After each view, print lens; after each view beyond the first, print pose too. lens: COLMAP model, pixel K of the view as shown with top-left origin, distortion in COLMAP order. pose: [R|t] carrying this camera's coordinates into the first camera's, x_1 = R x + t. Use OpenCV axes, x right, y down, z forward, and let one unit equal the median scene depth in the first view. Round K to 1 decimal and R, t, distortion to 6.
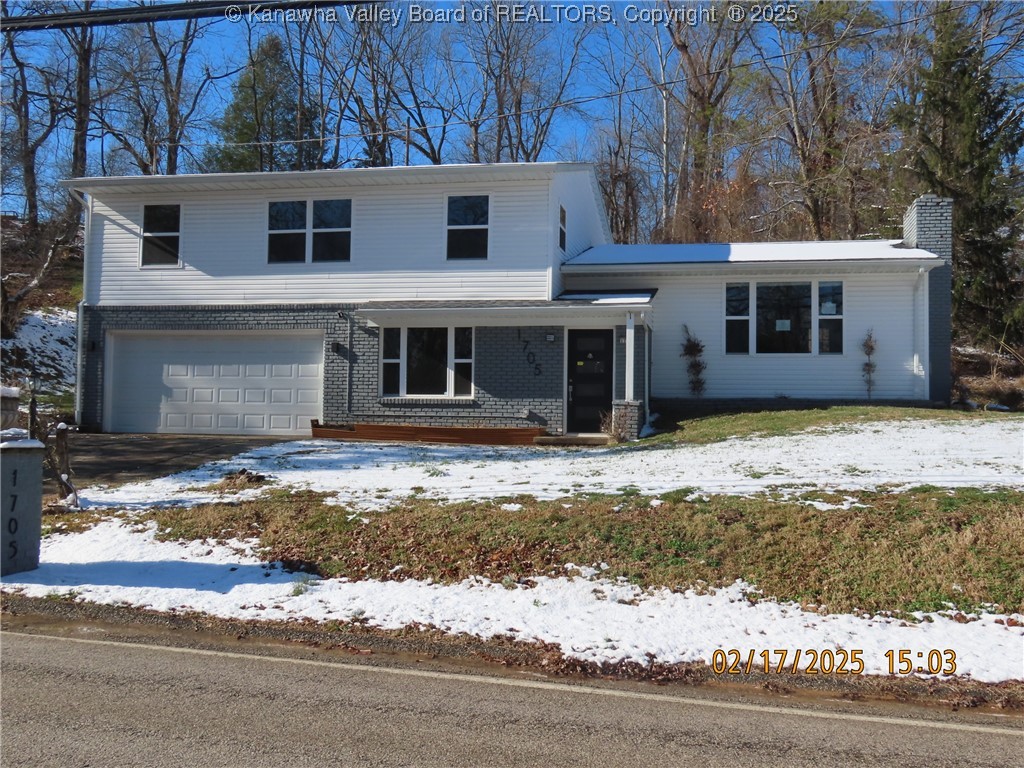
lens RADIAL K [[992.7, 0, 515.1], [0, 992.7, 386.1], [0, 0, 1]] dist [0.005834, 0.000000]
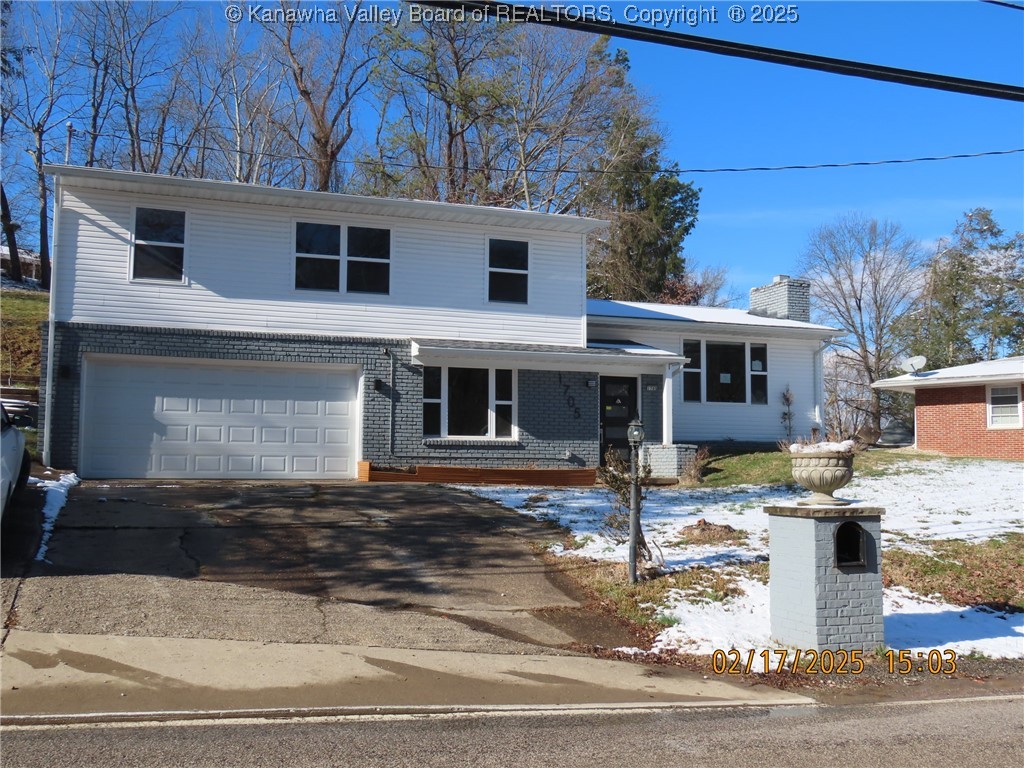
lens RADIAL K [[1029.0, 0, 514.7], [0, 1029.0, 383.0], [0, 0, 1]] dist [-0.009282, 0.000000]
pose [[0.855430, 0.034095, 0.516795, -0.572402], [-0.015772, 0.999083, -0.039807, -0.003824], [-0.517679, 0.025901, 0.855183, 0.098441]]
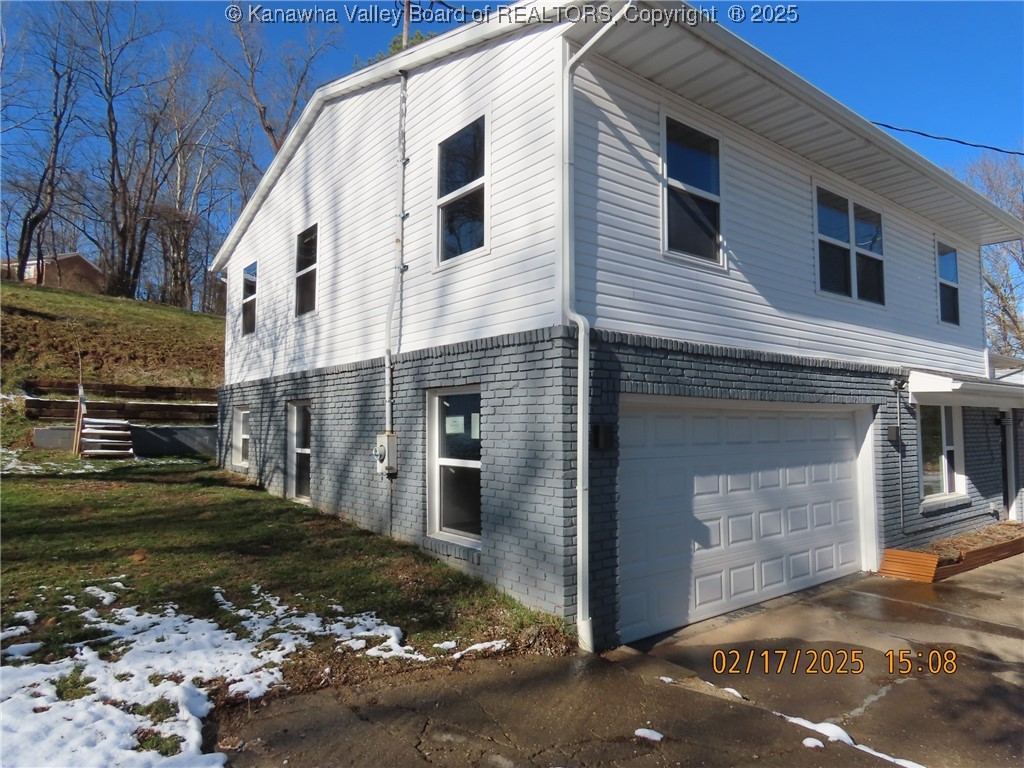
lens RADIAL K [[648.1, 0, 506.6], [0, 648.1, 380.6], [0, 0, 1]] dist [-0.001137, 0.006397]
pose [[0.658004, 0.036162, 0.752145, -0.669694], [-0.020850, 0.999338, -0.029805, -0.055787], [-0.752726, 0.003930, 0.658323, 0.908045]]
